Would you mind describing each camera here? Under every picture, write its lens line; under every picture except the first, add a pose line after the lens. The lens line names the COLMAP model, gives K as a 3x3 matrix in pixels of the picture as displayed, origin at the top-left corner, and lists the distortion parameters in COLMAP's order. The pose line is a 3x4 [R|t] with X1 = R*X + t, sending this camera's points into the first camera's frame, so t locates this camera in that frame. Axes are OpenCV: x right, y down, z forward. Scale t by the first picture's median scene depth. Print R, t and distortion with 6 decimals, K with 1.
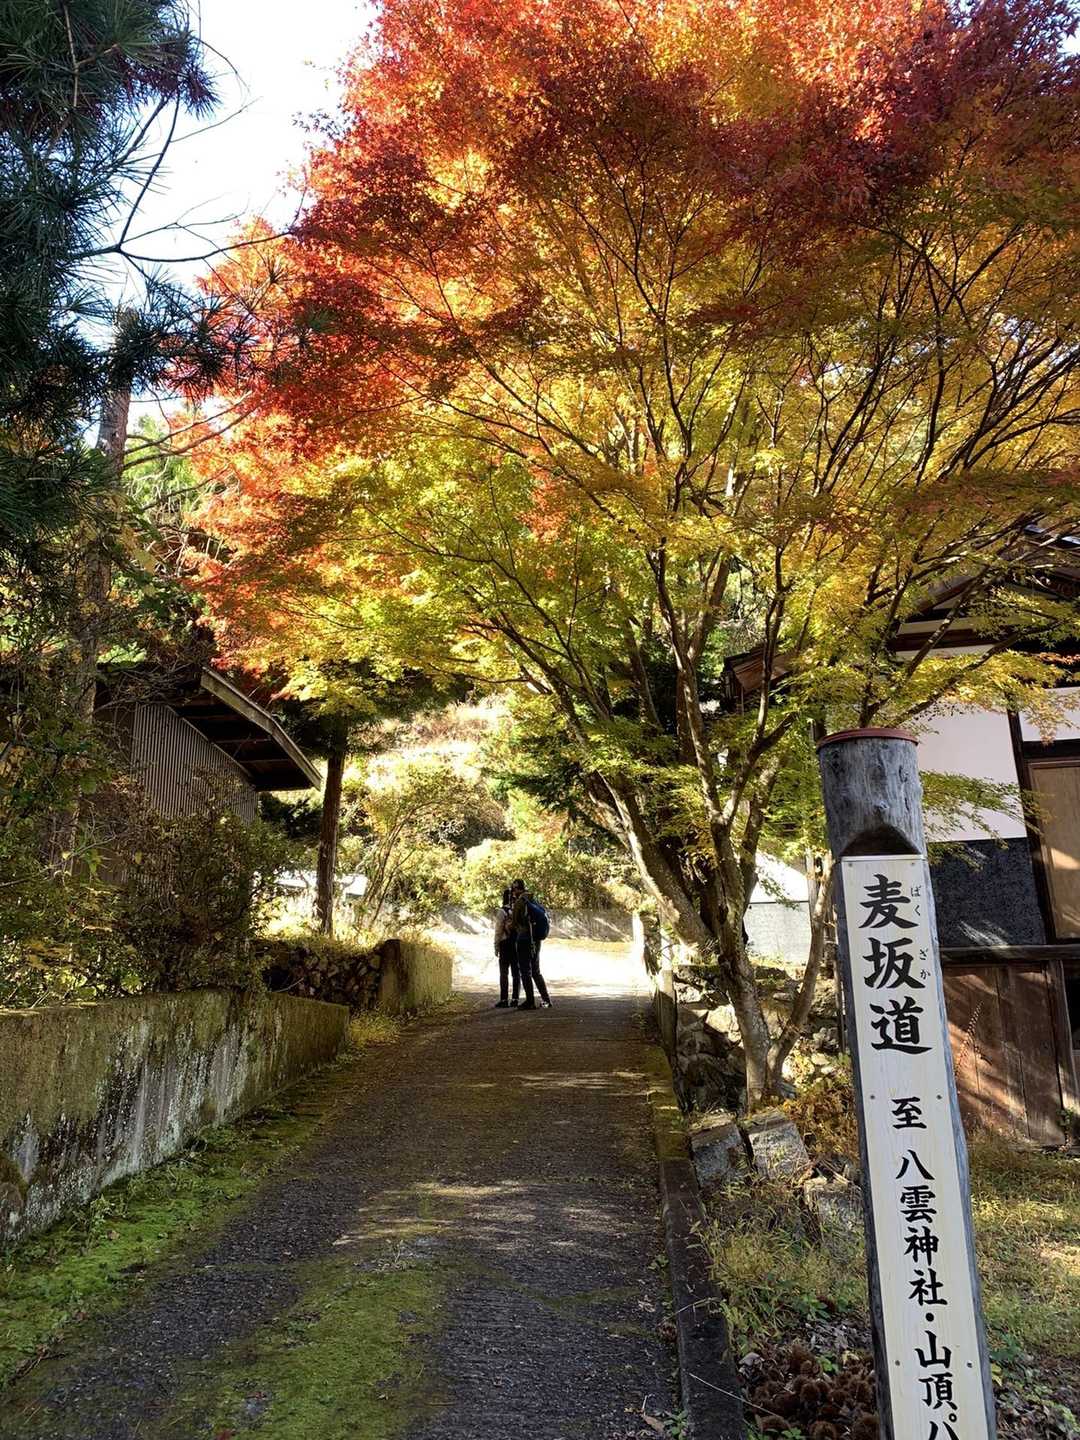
lens RADIAL K [[1080.3, 0, 537.5], [0, 1080.3, 718.7], [0, 0, 1]] dist [0.041307, -0.019080]
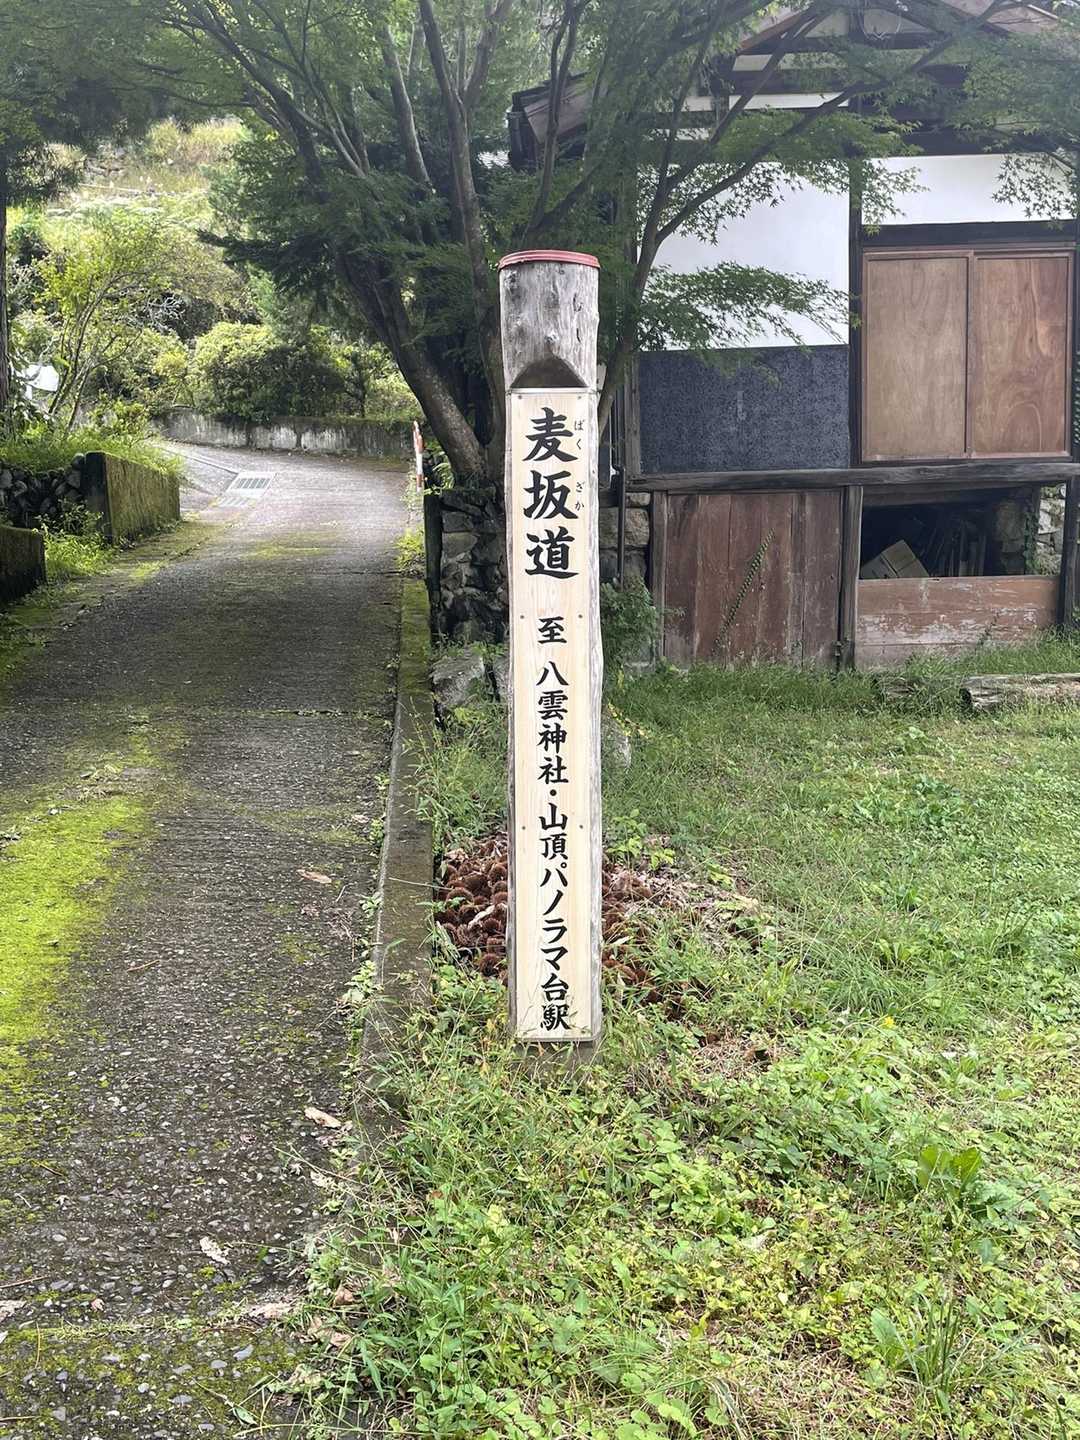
lens RADIAL K [[1319.8, 0, 541.2], [0, 1319.8, 717.9], [0, 0, 1]] dist [0.053936, 0.000000]
pose [[0.983589, -0.021727, 0.179111, 0.086871], [-0.049163, 0.922883, 0.381929, -0.061052], [-0.173597, -0.384467, 0.906670, -0.227371]]
